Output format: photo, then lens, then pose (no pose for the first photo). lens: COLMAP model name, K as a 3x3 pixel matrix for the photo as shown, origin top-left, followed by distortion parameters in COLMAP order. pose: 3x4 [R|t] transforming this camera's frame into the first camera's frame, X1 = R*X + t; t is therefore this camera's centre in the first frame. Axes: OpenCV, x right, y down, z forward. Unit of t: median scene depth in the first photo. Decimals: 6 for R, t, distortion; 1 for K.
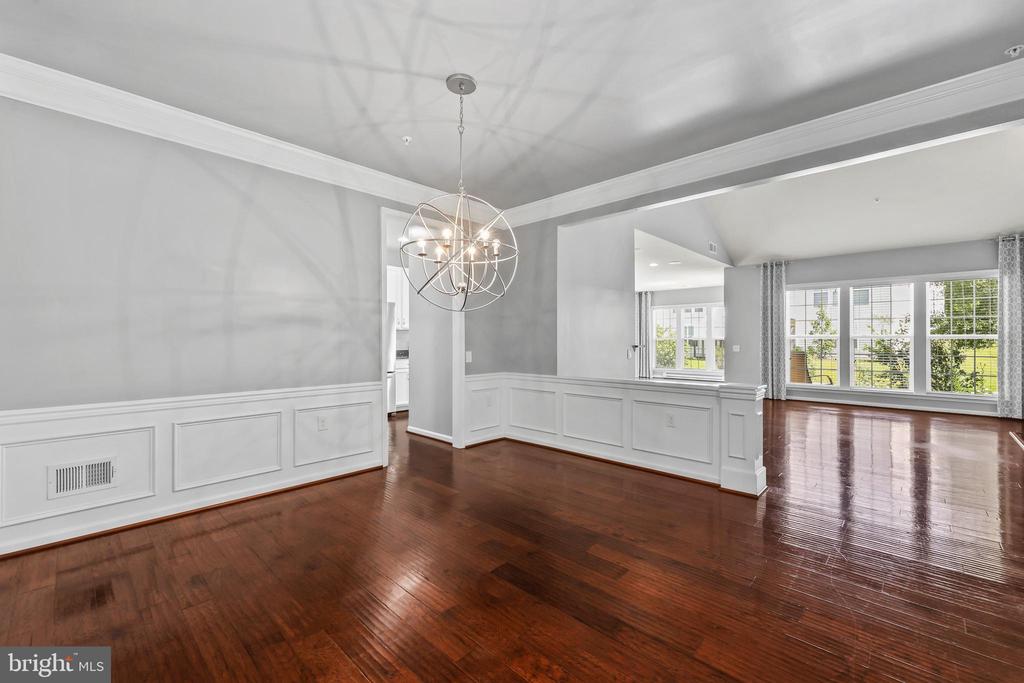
lens RADIAL K [[422.3, 0, 515.0], [0, 422.3, 337.8], [0, 0, 1]] dist [0.000116, -0.000202]
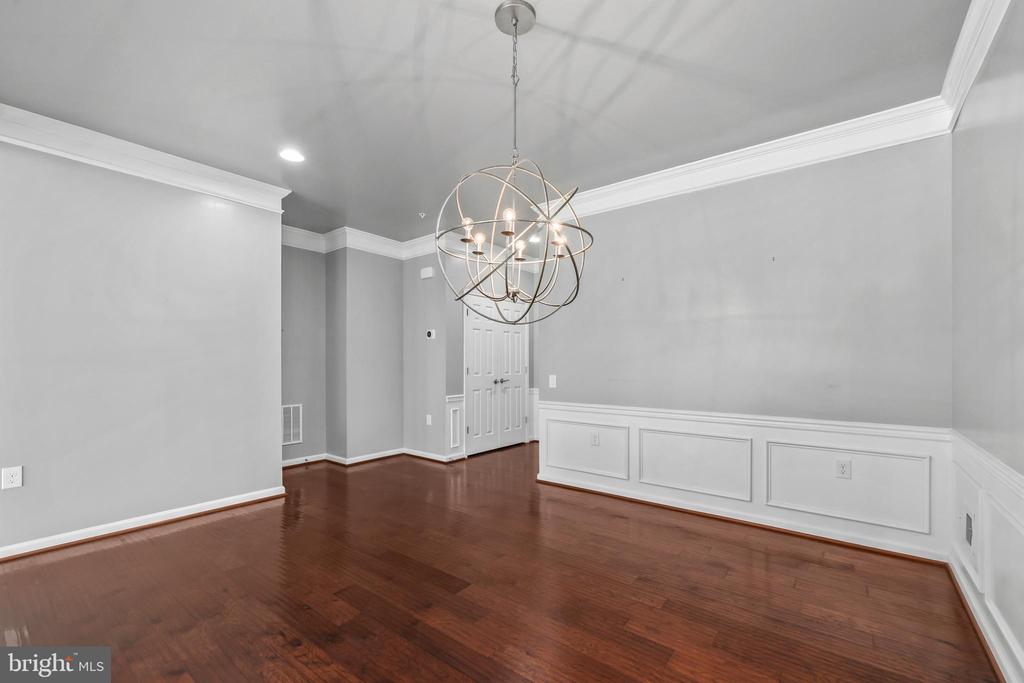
lens RADIAL K [[426.4, 0, 510.4], [0, 426.4, 358.8], [0, 0, 1]] dist [-0.001286, -0.000317]
pose [[-0.995655, 0.000604, -0.093117, -0.048199], [0.001402, 0.999963, -0.008512, 0.004747], [0.093109, -0.008606, -0.995619, 1.750063]]
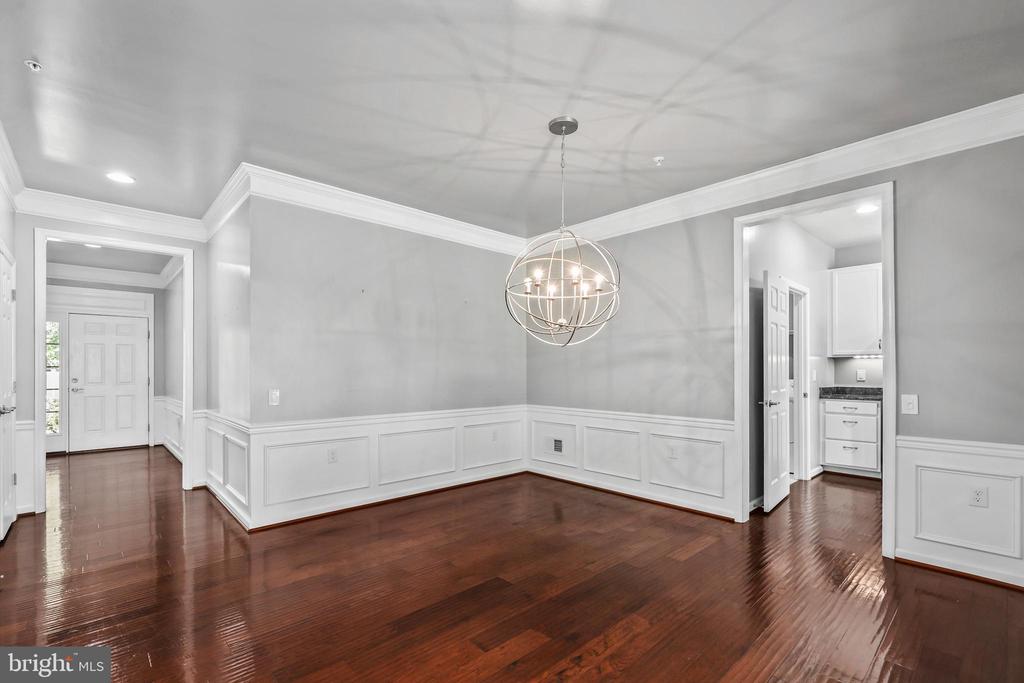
lens RADIAL K [[458.7, 0, 516.5], [0, 458.7, 365.7], [0, 0, 1]] dist [-0.000821, -0.000147]
pose [[-0.058194, -0.007594, -0.998276, 1.001885], [0.003286, 0.999964, -0.007798, -0.006249], [0.998300, -0.003734, -0.058167, 0.953481]]
